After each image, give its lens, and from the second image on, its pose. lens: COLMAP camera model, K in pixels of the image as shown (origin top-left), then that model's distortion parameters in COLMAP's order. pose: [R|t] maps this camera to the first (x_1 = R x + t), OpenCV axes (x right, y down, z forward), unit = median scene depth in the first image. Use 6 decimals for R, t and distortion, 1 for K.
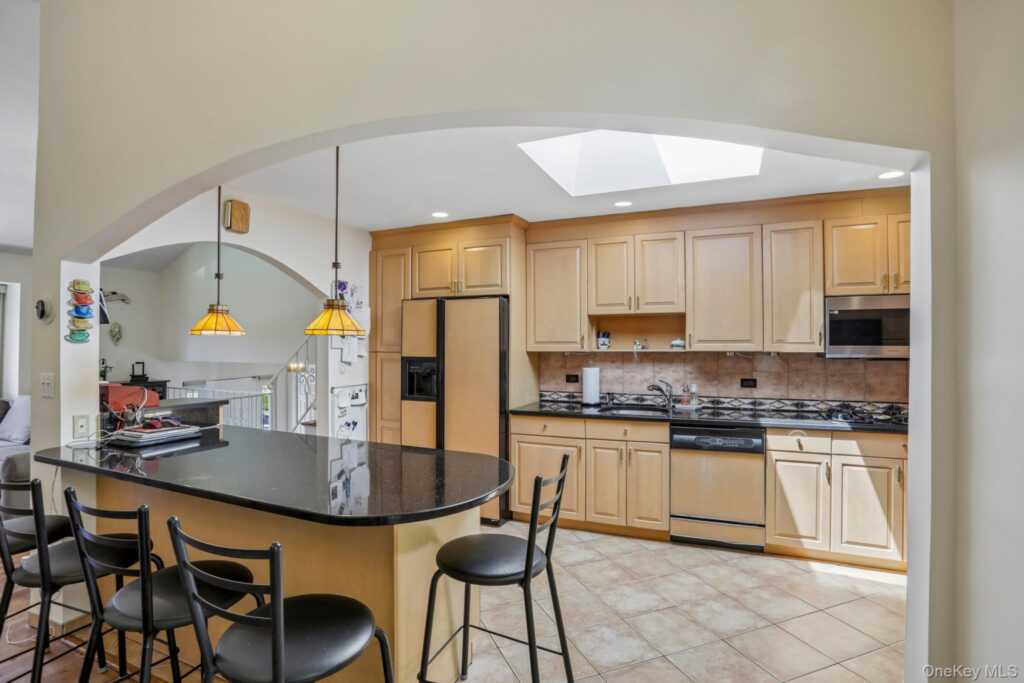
lens RADIAL K [[514.5, 0, 511.8], [0, 514.5, 349.4], [0, 0, 1]] dist [-0.042164, 0.000495]
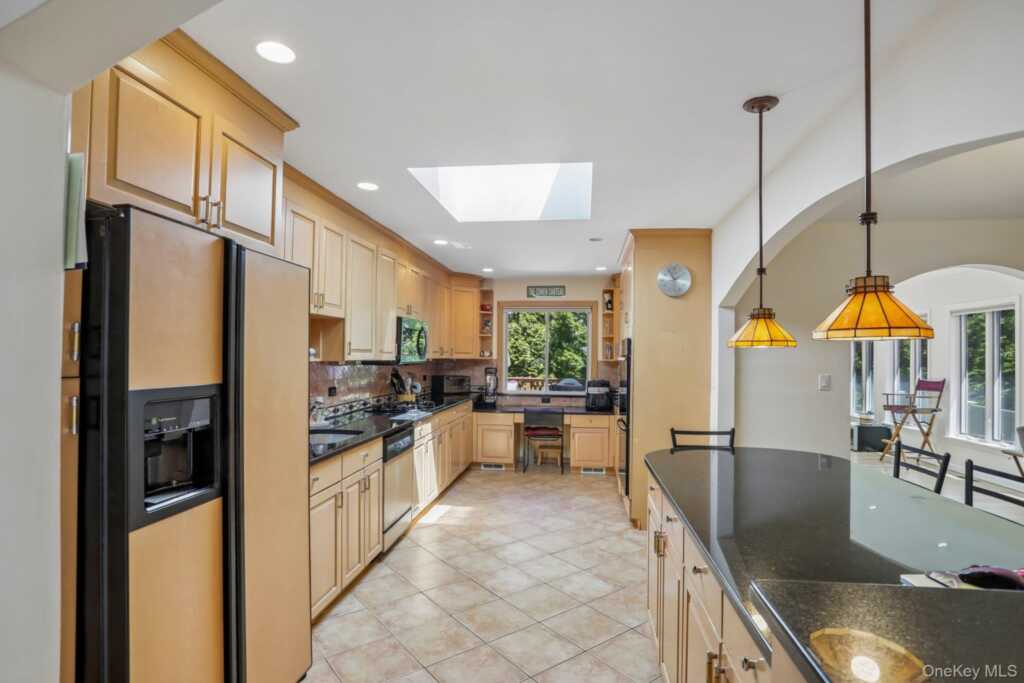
lens RADIAL K [[528.6, 0, 511.4], [0, 528.6, 357.0], [0, 0, 1]] dist [-0.011239, 0.001287]
pose [[-0.284761, -0.007797, 0.958567, -0.658057], [-0.009134, 0.999944, 0.005420, -0.011519], [-0.958555, -0.007212, -0.284816, 0.980668]]
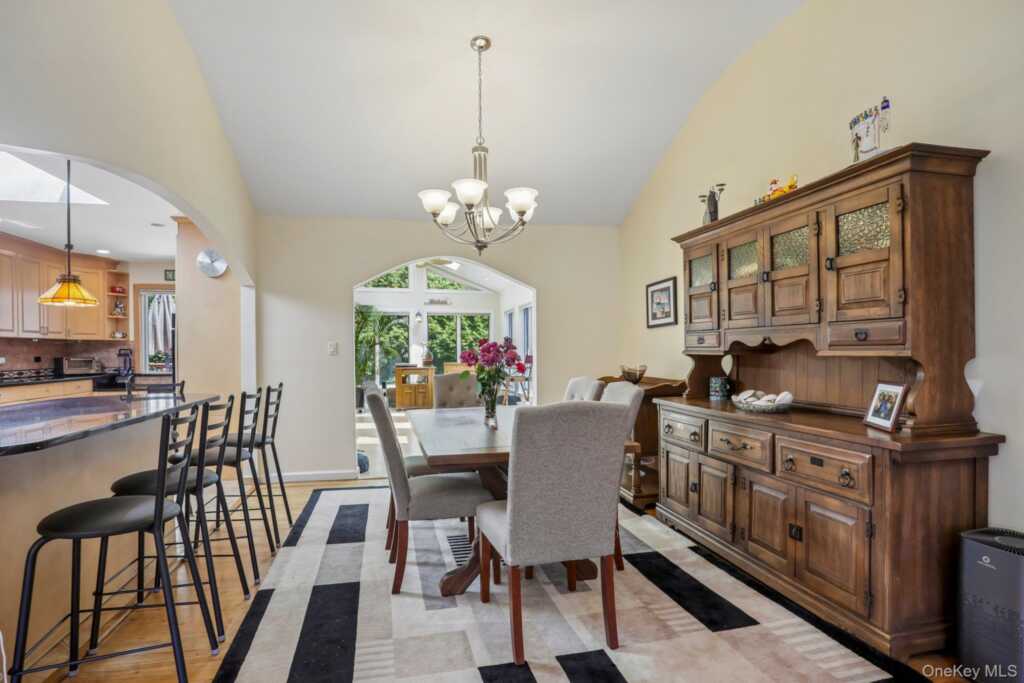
lens RADIAL K [[514.5, 0, 511.8], [0, 514.5, 349.4], [0, 0, 1]] dist [-0.042164, 0.000495]
pose [[-0.598995, 0.001875, 0.800750, -1.097678], [0.005403, 0.999984, 0.001699, 0.040881], [-0.800734, 0.005344, -0.598996, 0.503219]]
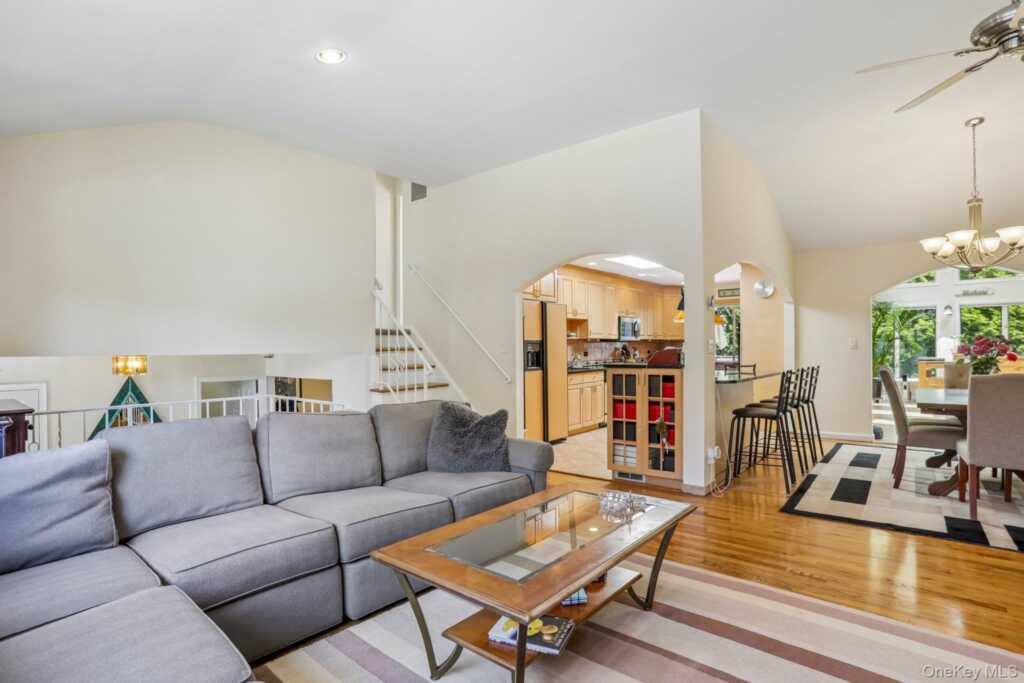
lens RADIAL K [[528.6, 0, 511.4], [0, 528.6, 357.0], [0, 0, 1]] dist [-0.011239, 0.001287]
pose [[0.254394, -0.020030, 0.966893, -1.809654], [0.012323, 0.999771, 0.017469, 0.037962], [-0.967022, 0.007471, 0.254583, 0.754295]]
